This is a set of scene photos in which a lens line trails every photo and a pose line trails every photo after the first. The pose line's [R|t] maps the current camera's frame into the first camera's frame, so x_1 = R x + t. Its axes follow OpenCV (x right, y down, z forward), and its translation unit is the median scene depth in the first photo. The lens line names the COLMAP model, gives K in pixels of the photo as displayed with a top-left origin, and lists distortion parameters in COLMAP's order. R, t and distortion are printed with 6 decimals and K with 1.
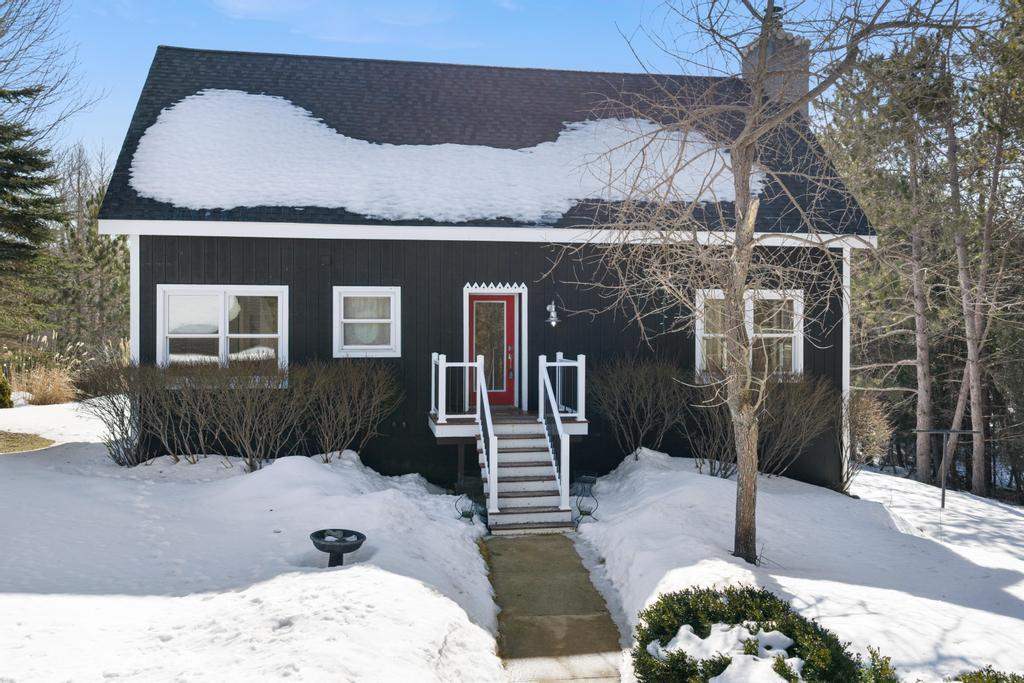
lens RADIAL K [[843.6, 0, 512.8], [0, 843.6, 338.8], [0, 0, 1]] dist [0.004946, -0.001270]
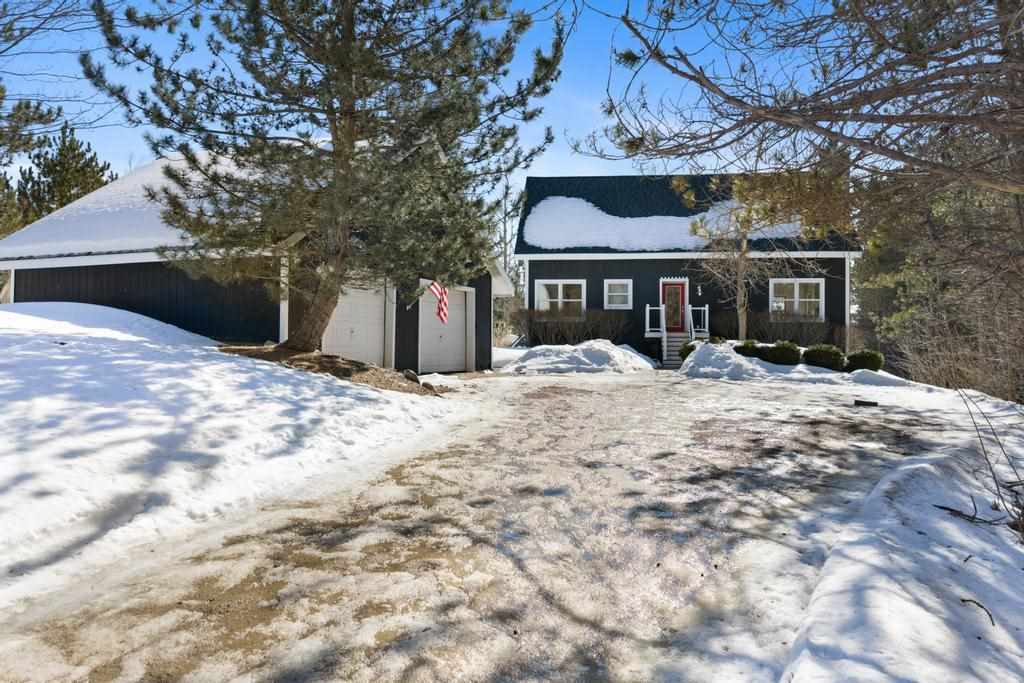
lens RADIAL K [[843.6, 0, 512.0], [0, 843.6, 343.3], [0, 0, 1]] dist [0.004946, -0.001270]
pose [[0.955969, 0.001912, -0.293461, 0.235470], [-0.012267, 0.999365, -0.033450, 0.199170], [0.293211, 0.035577, 0.955386, -1.335175]]
